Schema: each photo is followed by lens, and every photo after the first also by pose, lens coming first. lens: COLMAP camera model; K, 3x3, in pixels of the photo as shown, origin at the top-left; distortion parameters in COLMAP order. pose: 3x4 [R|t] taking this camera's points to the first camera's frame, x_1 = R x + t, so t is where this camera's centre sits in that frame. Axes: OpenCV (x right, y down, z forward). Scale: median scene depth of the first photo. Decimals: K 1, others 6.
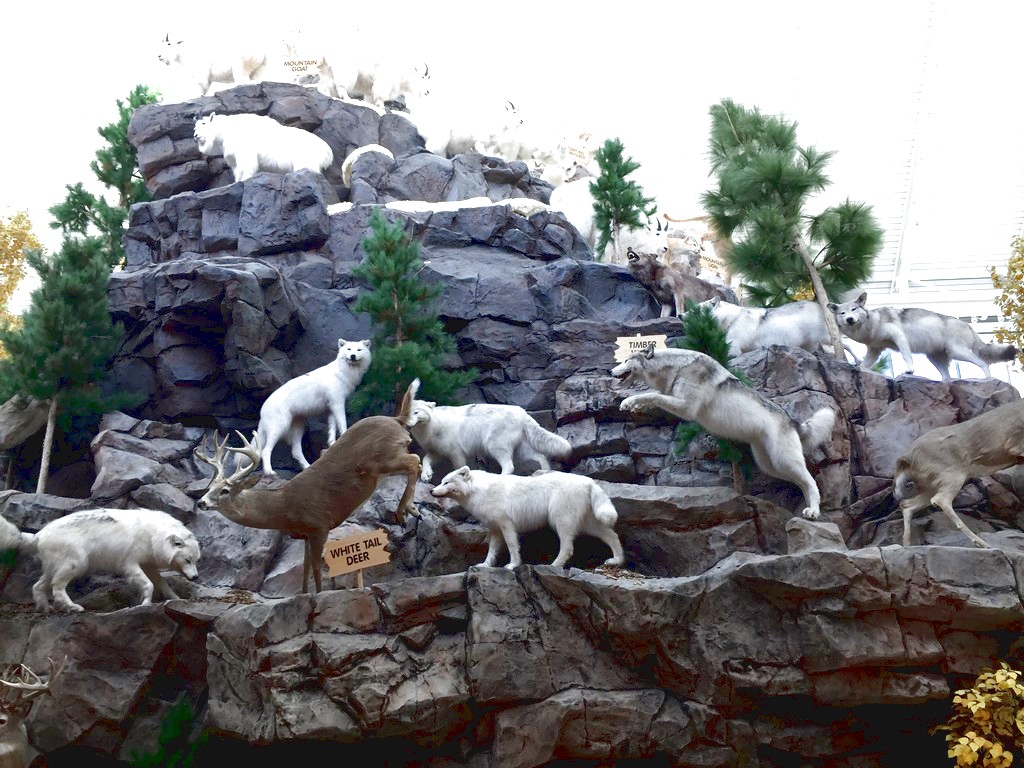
lens RADIAL K [[874.2, 0, 501.0], [0, 874.2, 386.1], [0, 0, 1]] dist [0.068068, -0.084636]
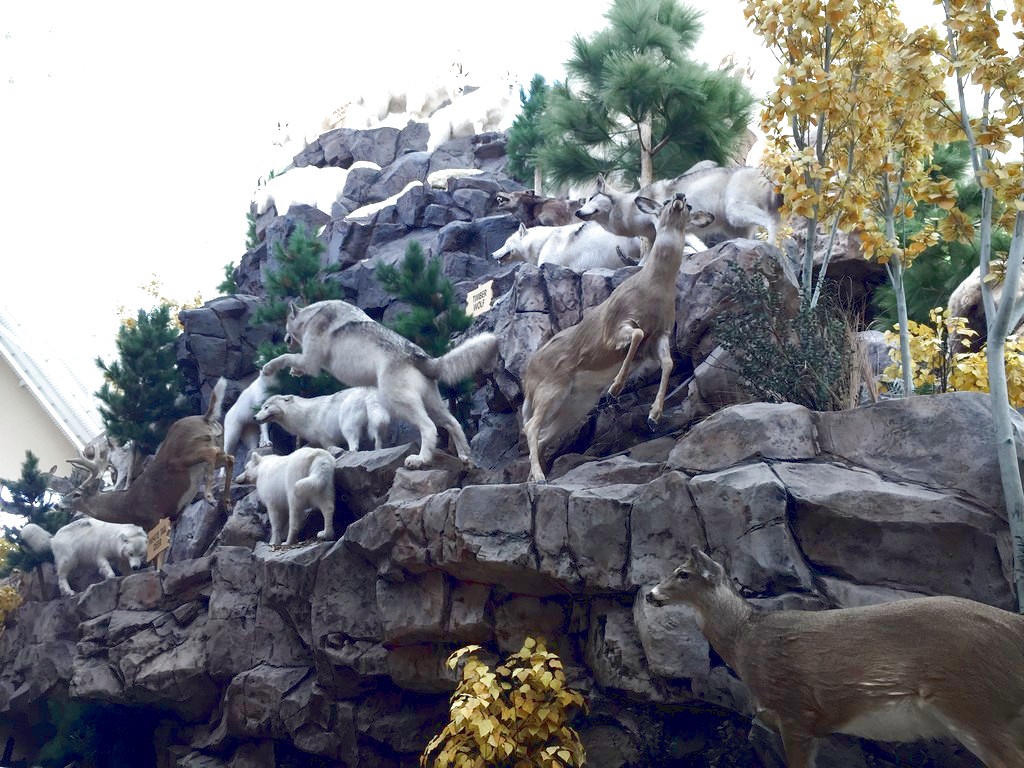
lens RADIAL K [[874.2, 0, 508.1], [0, 874.2, 378.0], [0, 0, 1]] dist [0.068068, -0.084636]
pose [[0.785767, -0.162341, -0.596838, 0.950787], [0.149081, 0.986202, -0.071976, 0.141510], [0.600287, -0.032421, 0.799127, 0.392282]]
